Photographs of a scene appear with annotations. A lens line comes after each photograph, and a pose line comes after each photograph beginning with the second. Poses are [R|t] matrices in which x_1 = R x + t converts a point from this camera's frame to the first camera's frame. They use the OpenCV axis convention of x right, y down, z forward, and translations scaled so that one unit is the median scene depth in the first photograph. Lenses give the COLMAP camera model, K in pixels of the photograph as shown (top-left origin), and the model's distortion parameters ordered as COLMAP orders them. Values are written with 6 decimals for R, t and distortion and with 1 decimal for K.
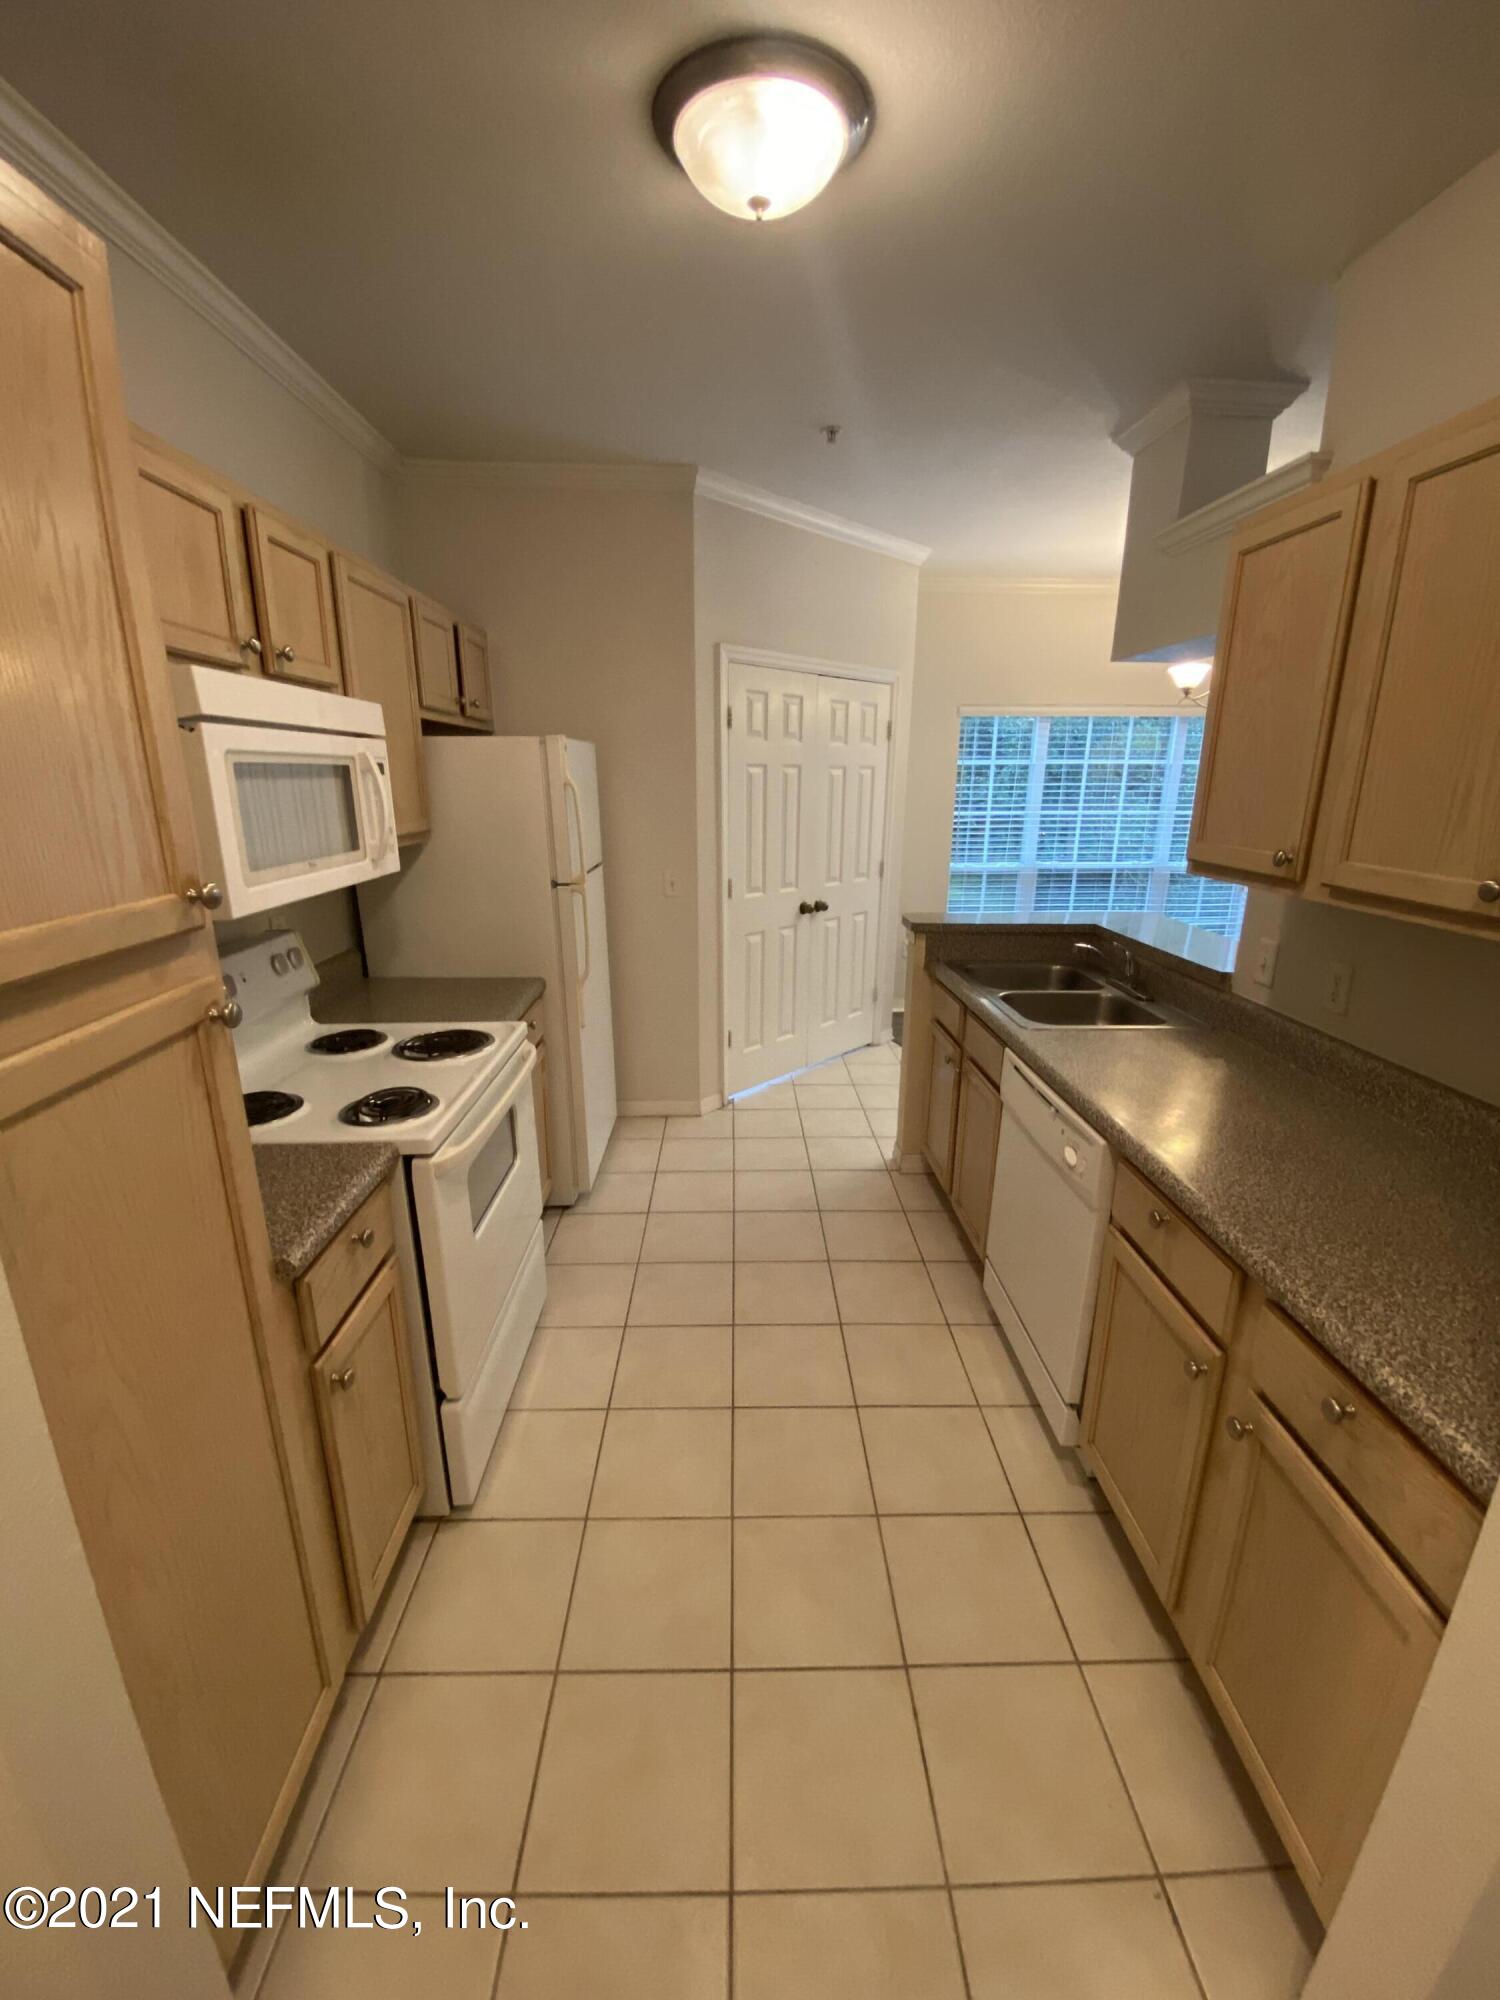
lens RADIAL K [[811.0, 0, 750.9], [0, 811.0, 1002.9], [0, 0, 1]] dist [0.016927, -0.018014]
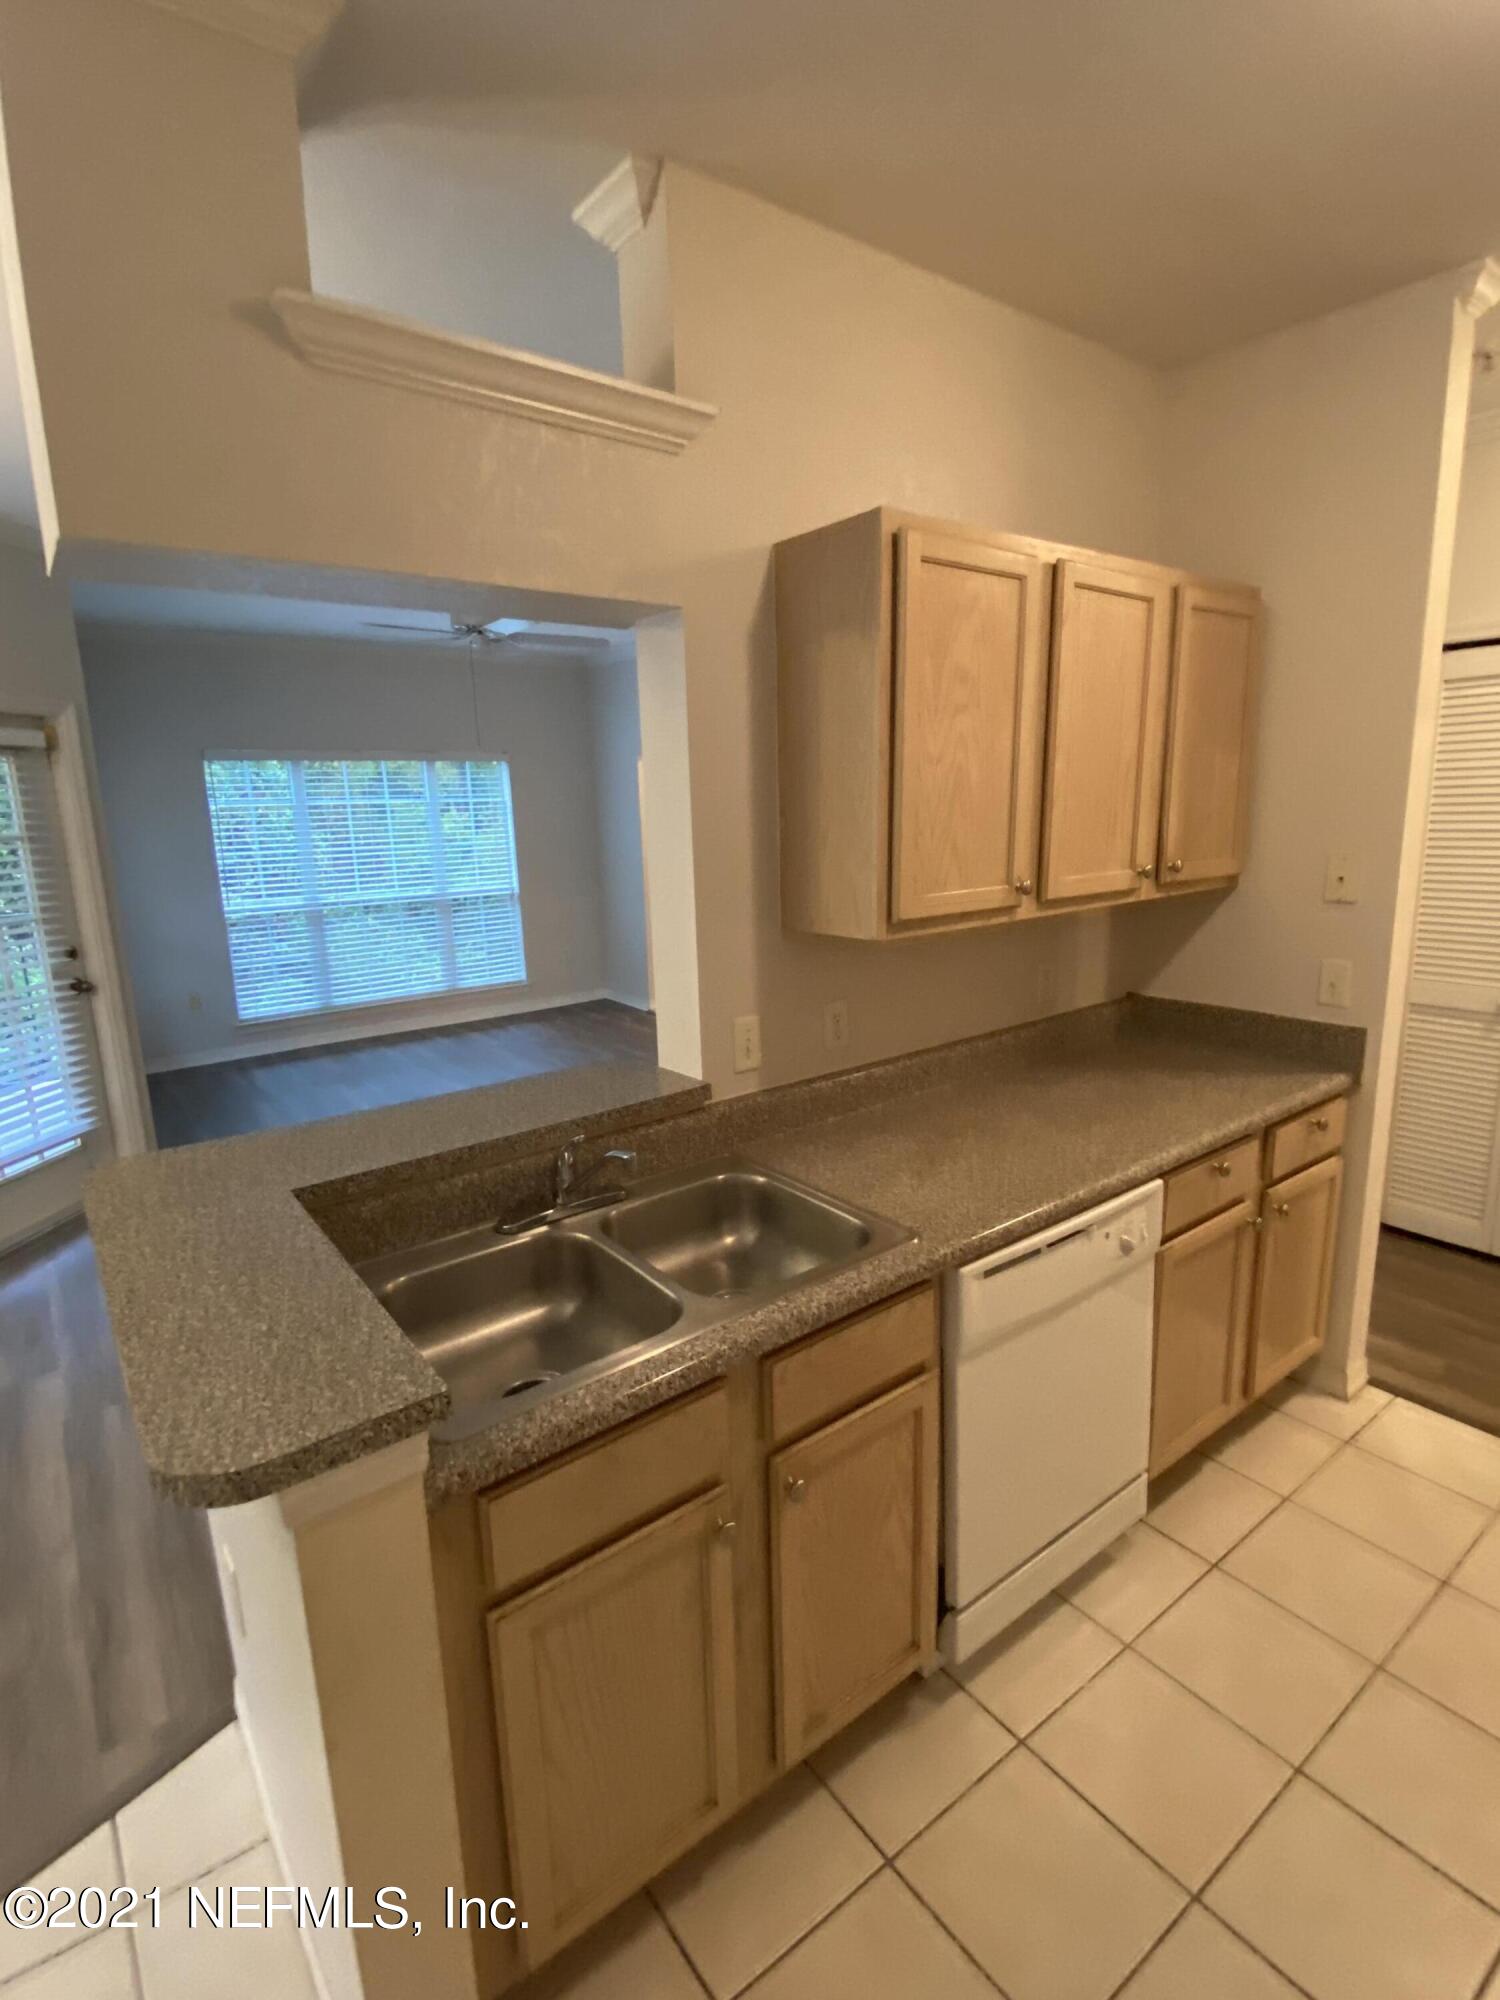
lens RADIAL K [[955.9, 0, 747.2], [0, 955.9, 998.6], [0, 0, 1]] dist [-0.003683, -0.001127]
pose [[-0.579491, -0.153439, 0.800404, -0.100925], [0.242978, 0.904924, 0.349391, -0.351751], [-0.777915, 0.396950, -0.487113, 1.206415]]
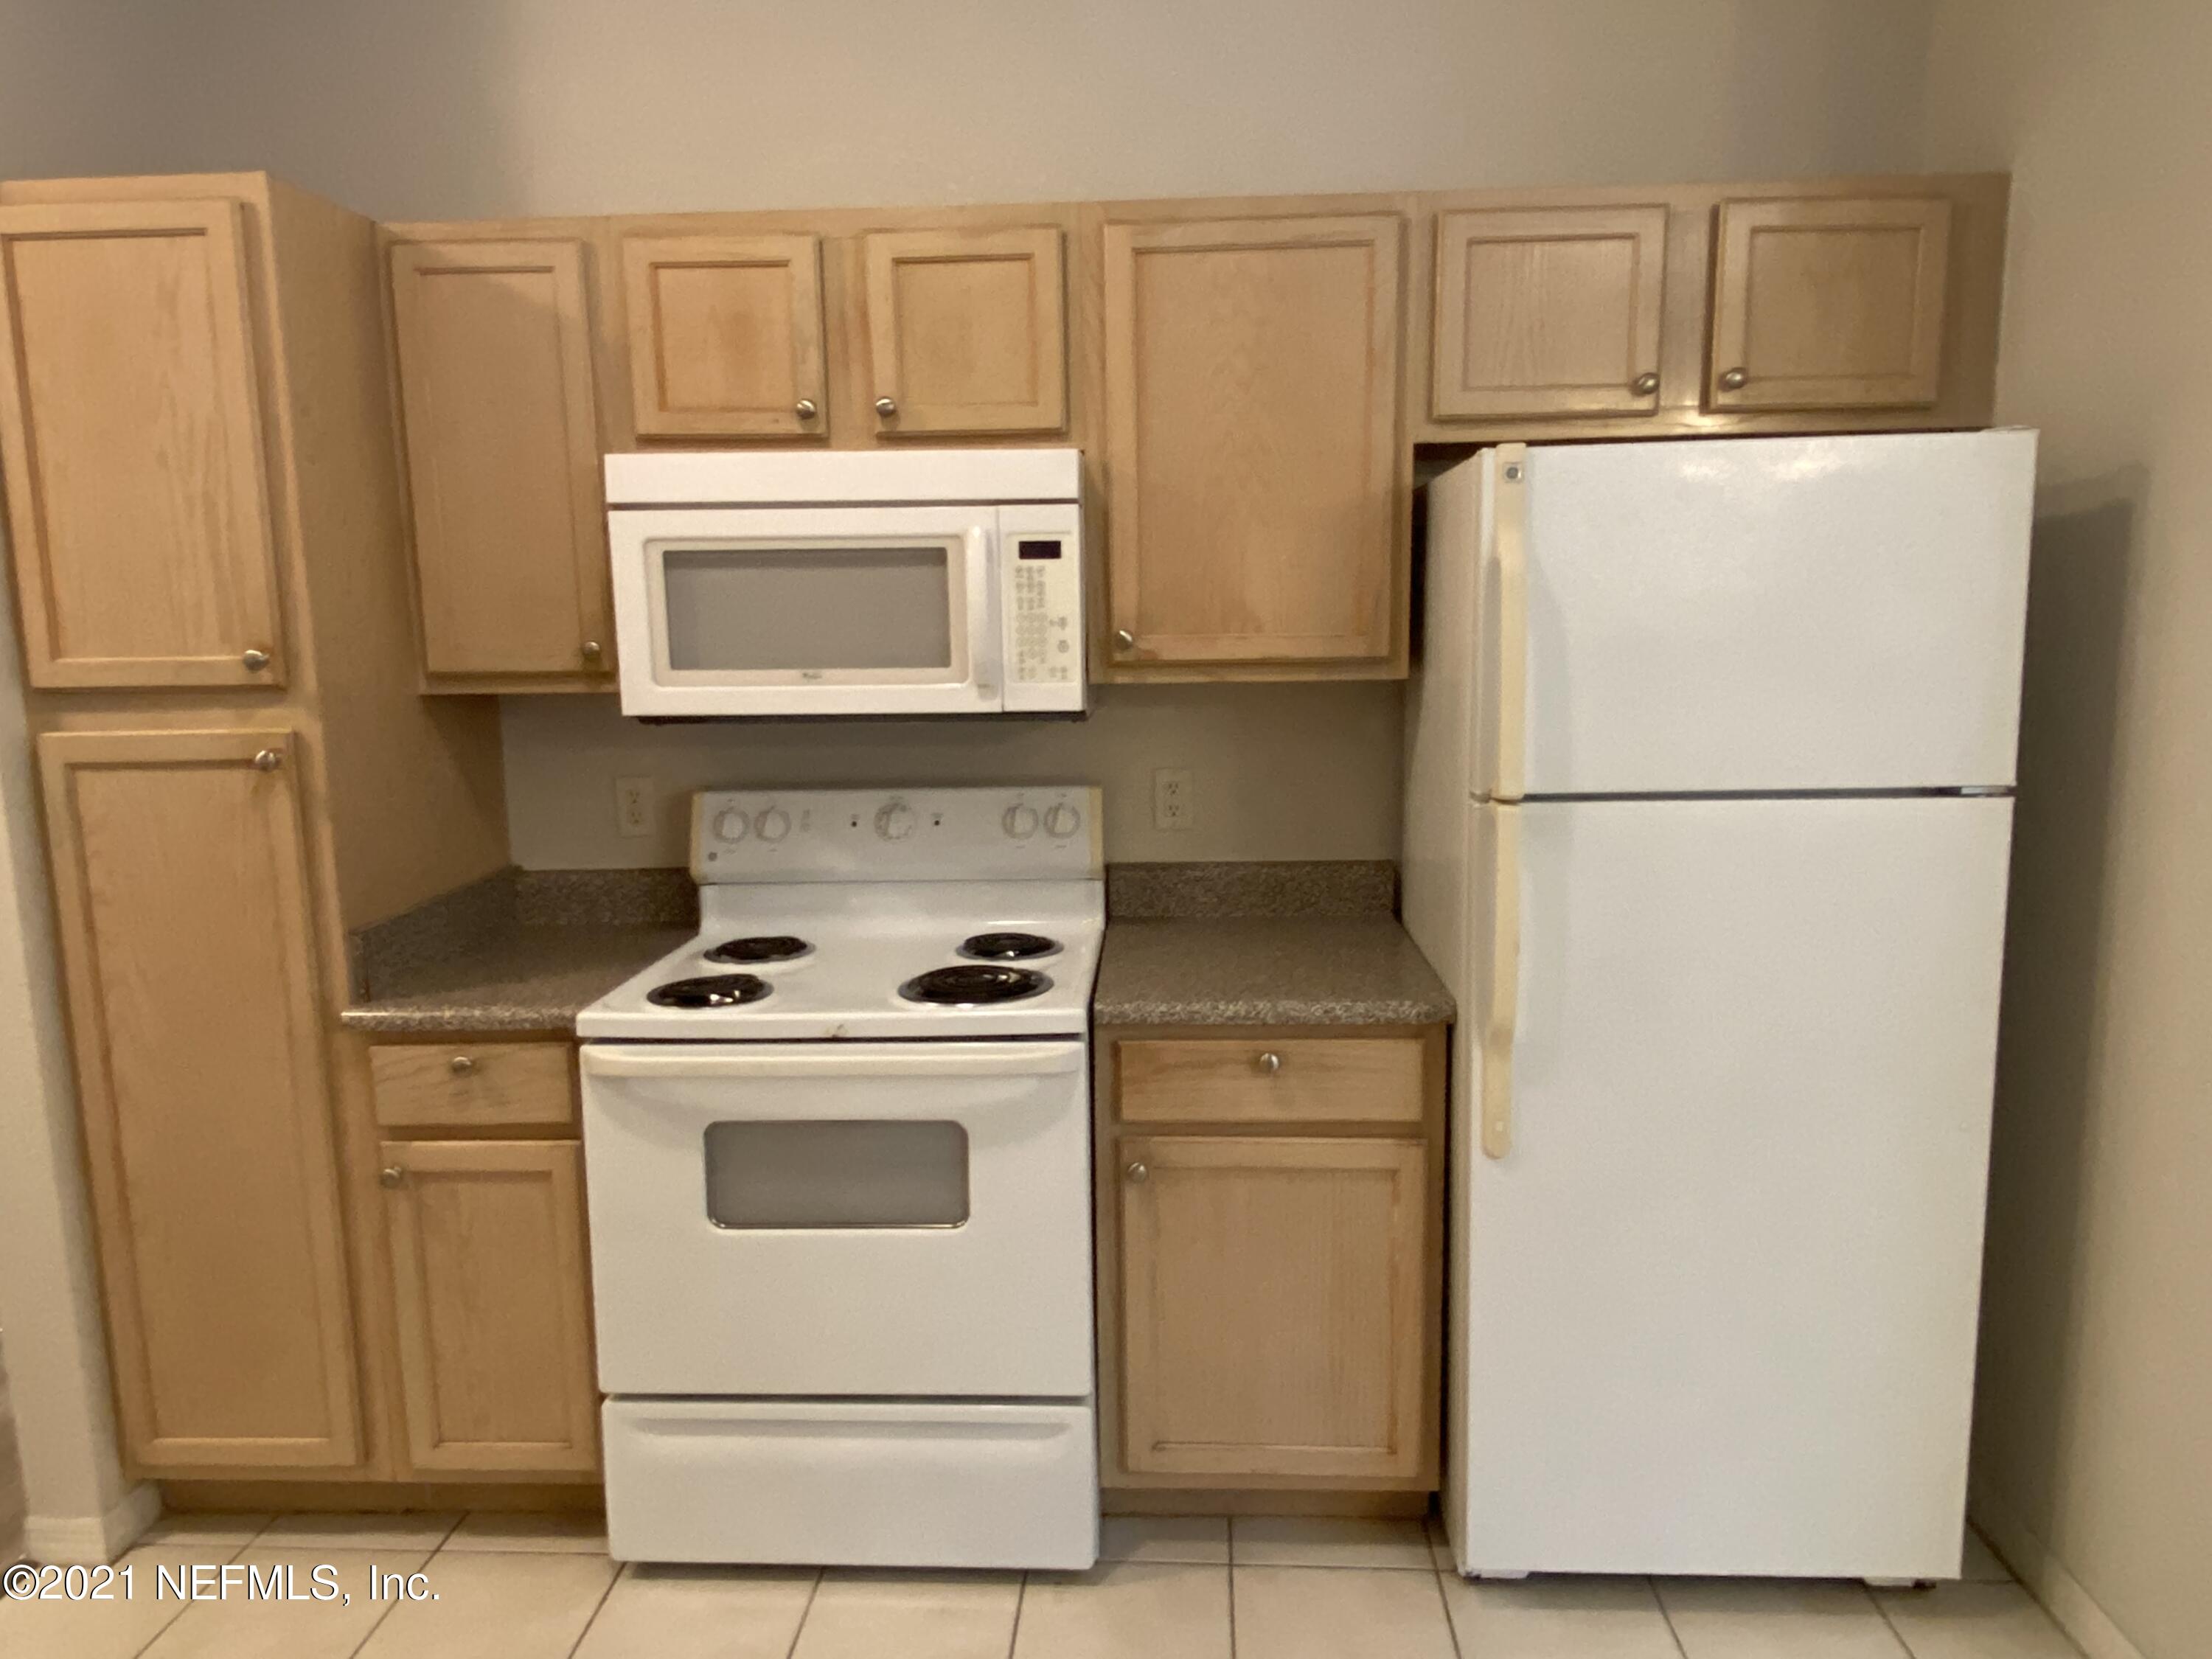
lens RADIAL K [[1495.9, 0, 1110.9], [0, 1495.9, 828.5], [0, 0, 1]] dist [0.017045, -0.015355]
pose [[-0.072311, 0.148870, -0.986209, 0.568856], [-0.253485, 0.953588, 0.162531, -0.221170], [0.964633, 0.261742, -0.031218, 0.896284]]
